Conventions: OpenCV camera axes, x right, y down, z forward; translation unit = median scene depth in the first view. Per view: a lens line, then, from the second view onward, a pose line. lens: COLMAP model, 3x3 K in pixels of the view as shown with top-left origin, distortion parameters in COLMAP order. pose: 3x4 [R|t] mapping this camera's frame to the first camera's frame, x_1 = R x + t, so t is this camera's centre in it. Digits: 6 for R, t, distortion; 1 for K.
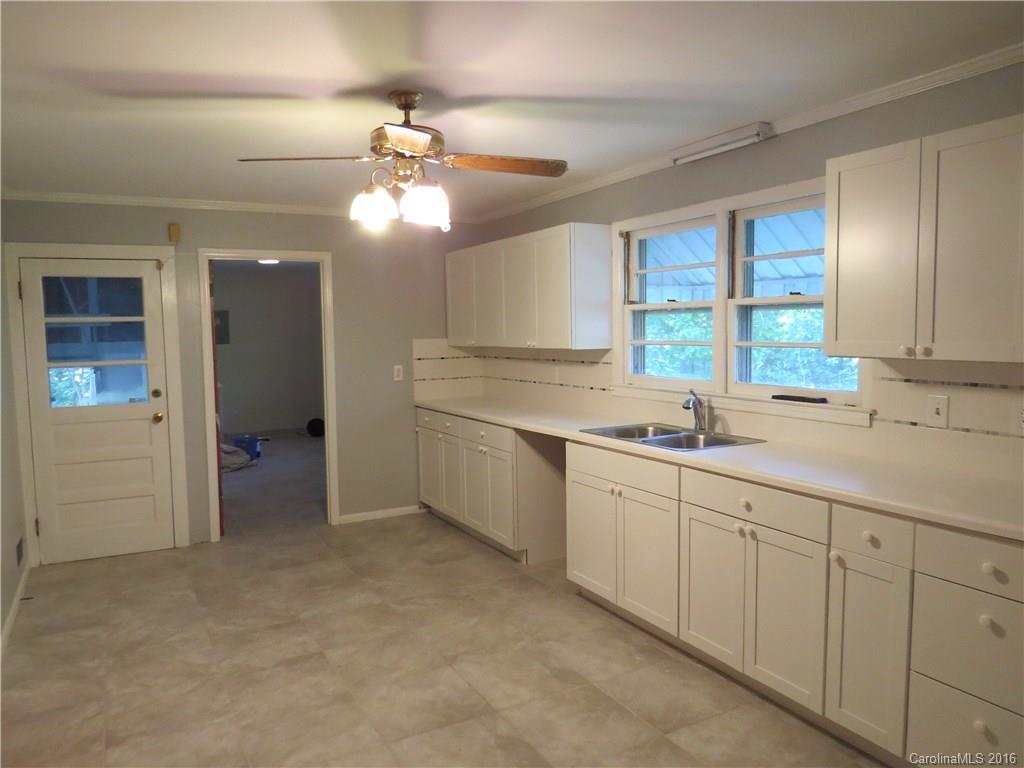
lens RADIAL K [[736.4, 0, 507.6], [0, 736.4, 386.3], [0, 0, 1]] dist [-0.030226, -0.003078]
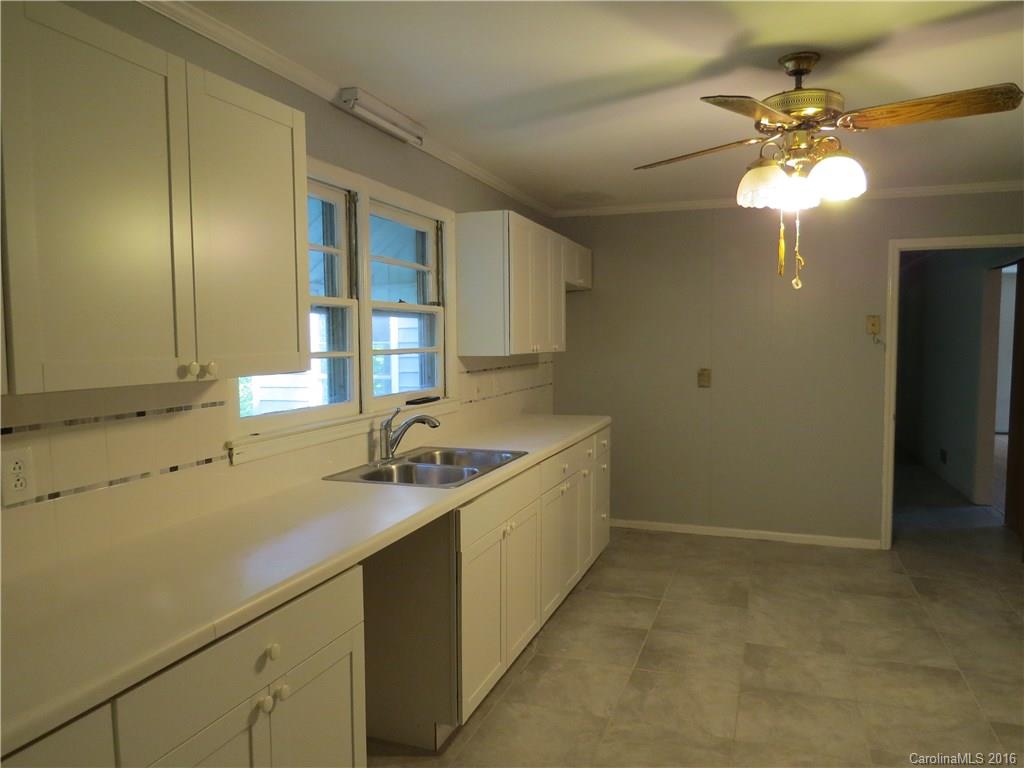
lens RADIAL K [[736.4, 0, 507.9], [0, 736.4, 386.3], [0, 0, 1]] dist [-0.030226, -0.003078]
pose [[-0.670184, -0.031744, 0.741516, -0.541909], [0.074265, 0.991203, 0.109553, -0.126127], [-0.738470, 0.128489, -0.661931, 1.820035]]
